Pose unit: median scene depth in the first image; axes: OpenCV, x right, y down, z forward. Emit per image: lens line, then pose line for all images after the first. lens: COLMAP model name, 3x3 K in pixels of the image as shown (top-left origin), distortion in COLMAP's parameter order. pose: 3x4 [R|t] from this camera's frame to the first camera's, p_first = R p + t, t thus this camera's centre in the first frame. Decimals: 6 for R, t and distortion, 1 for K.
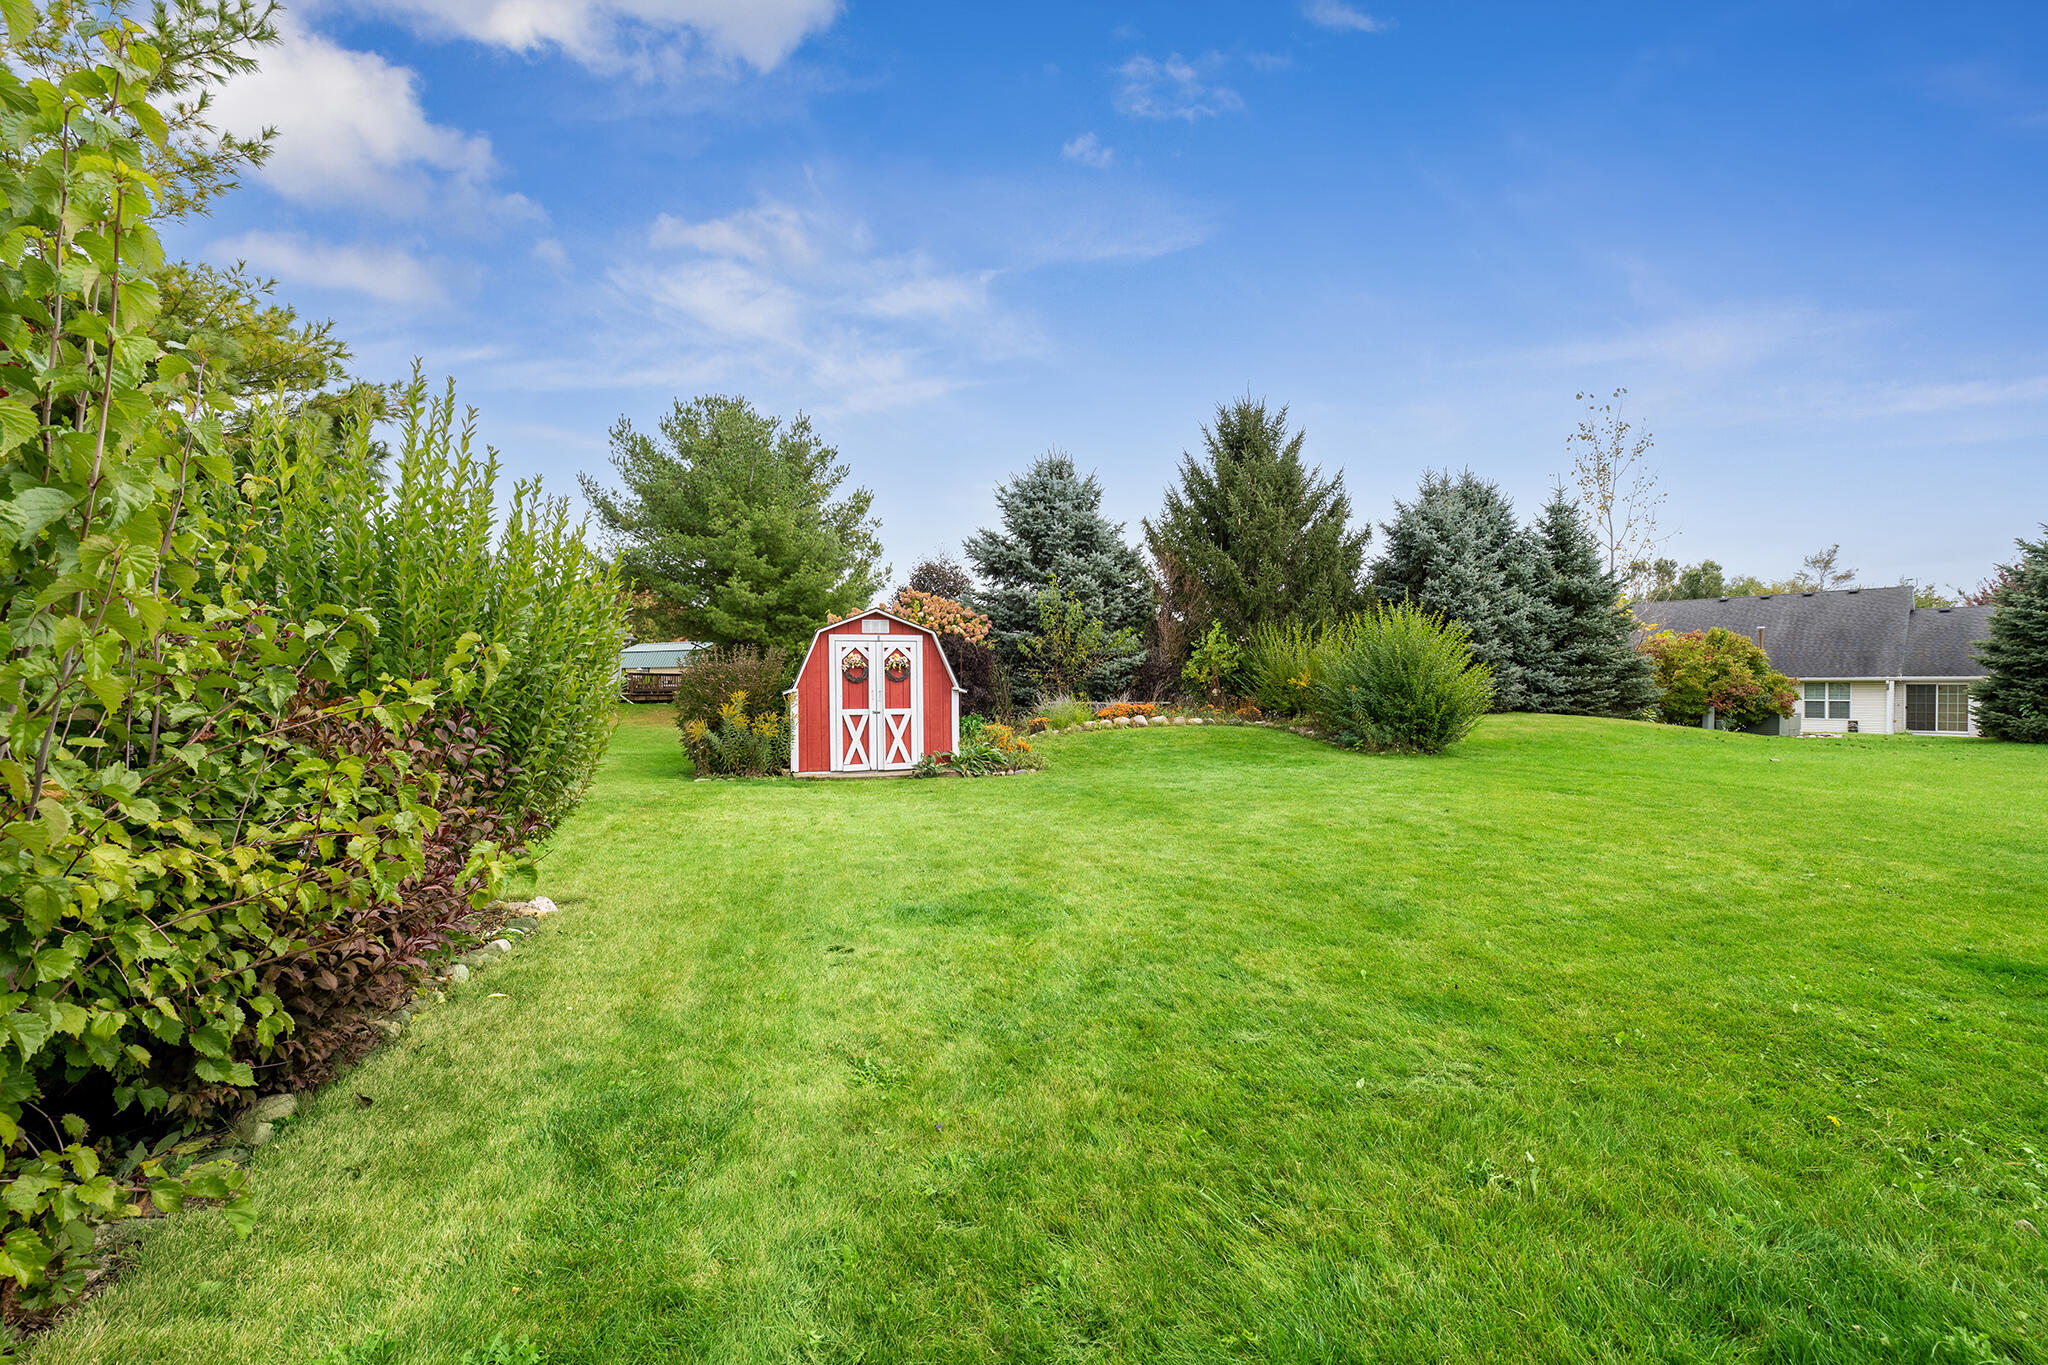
lens RADIAL K [[820.7, 0, 1027.1], [0, 820.7, 701.2], [0, 0, 1]] dist [-0.004062, -0.000784]
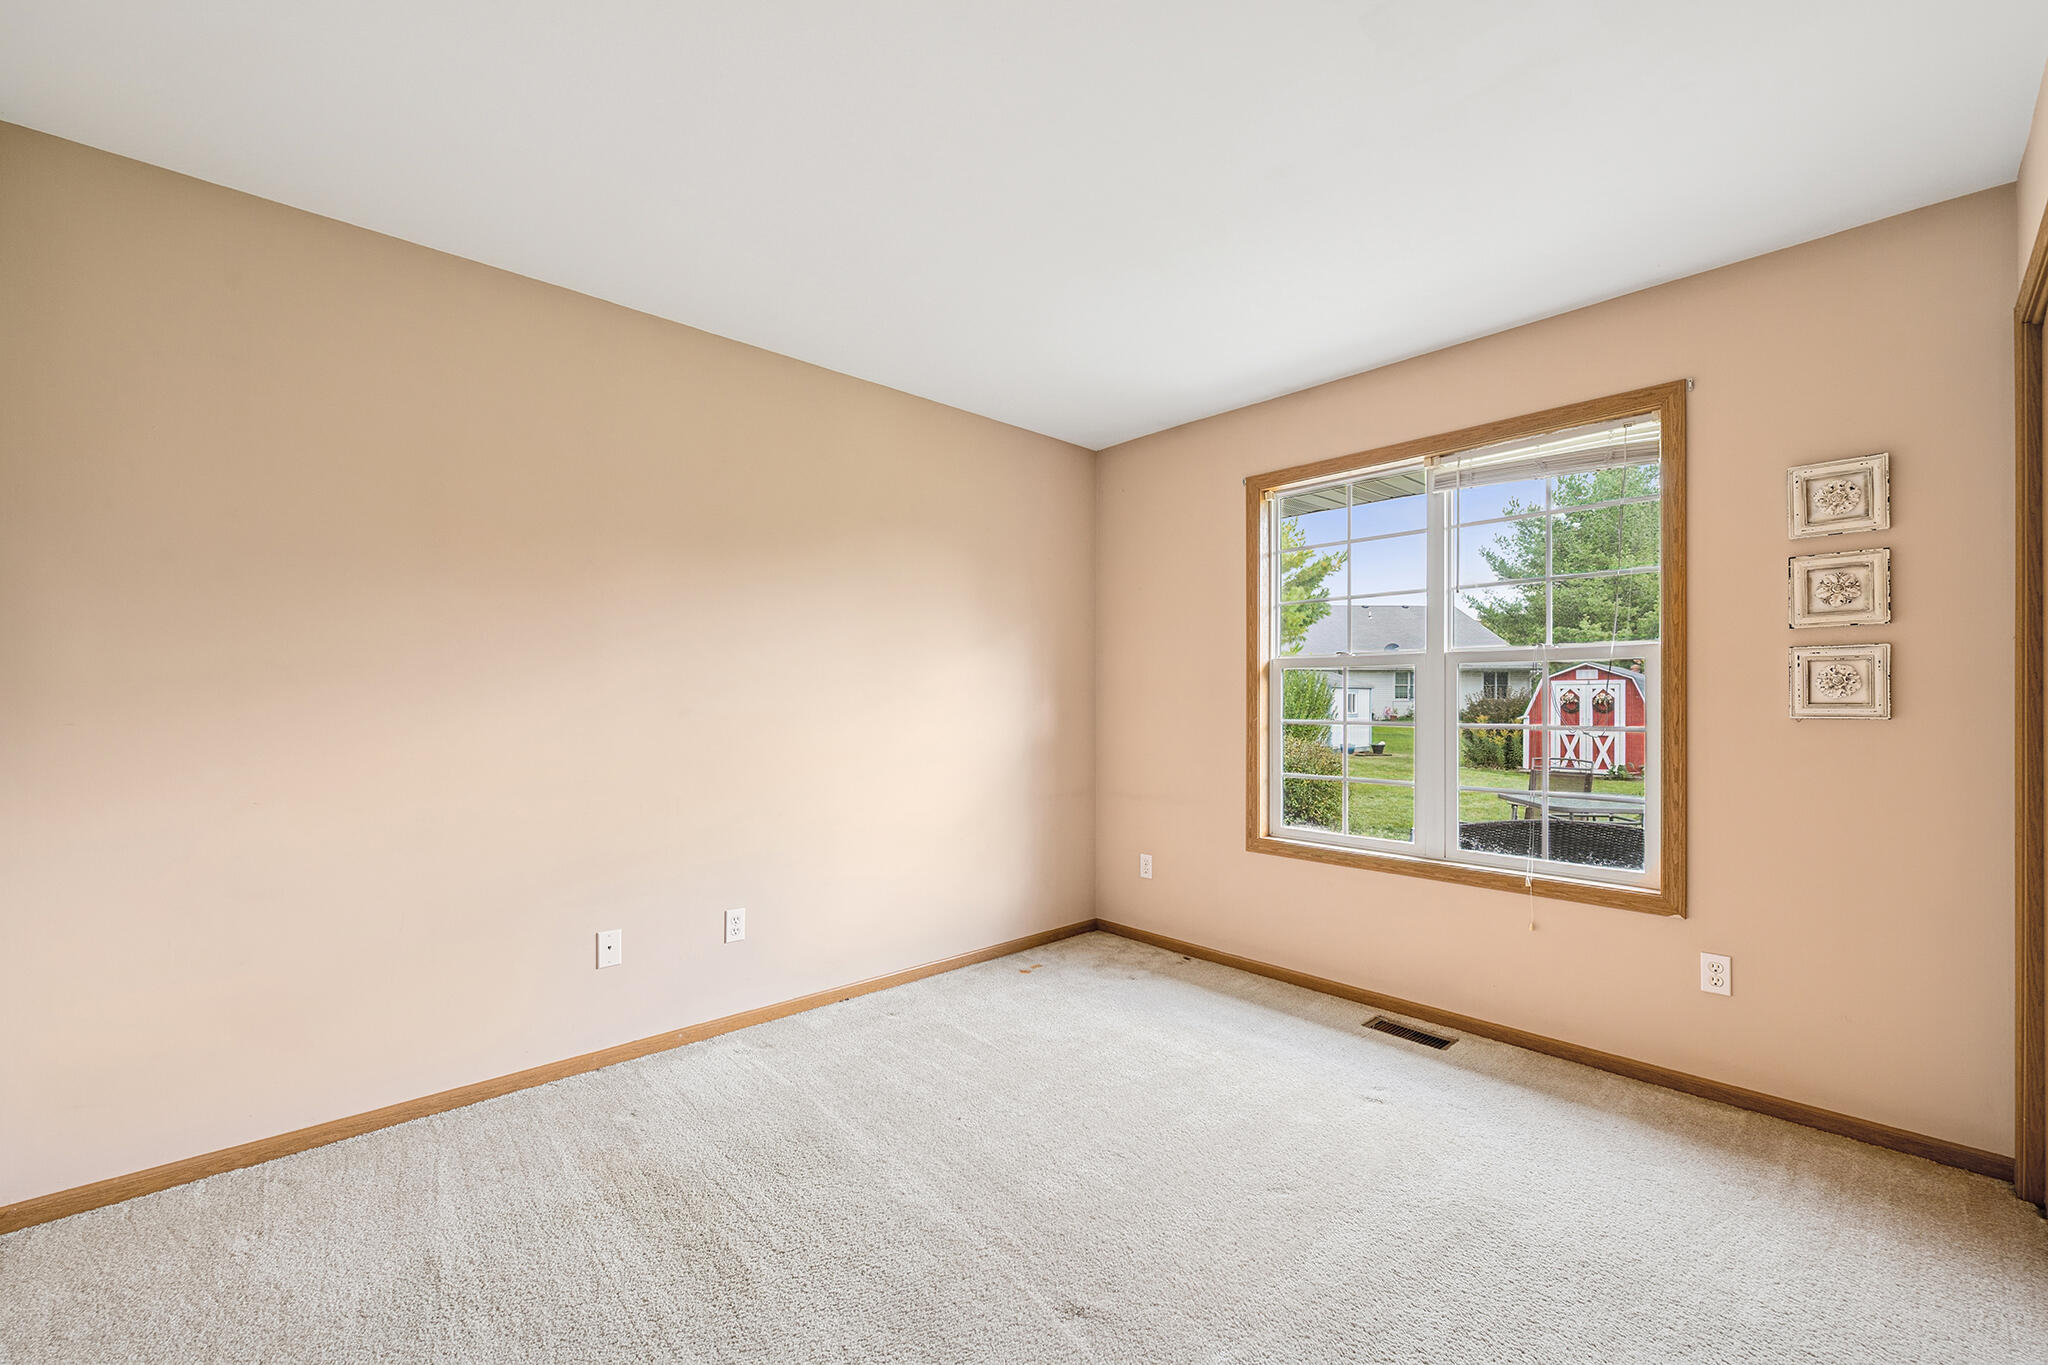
lens RADIAL K [[820.7, 0, 1025.0], [0, 820.7, 684.1], [0, 0, 1]] dist [-0.004062, -0.000784]
pose [[0.458221, -0.007733, -0.888805, 0.377922], [-0.028814, 0.999307, -0.023549, -0.006425], [0.888371, 0.036401, 0.457681, -0.319352]]
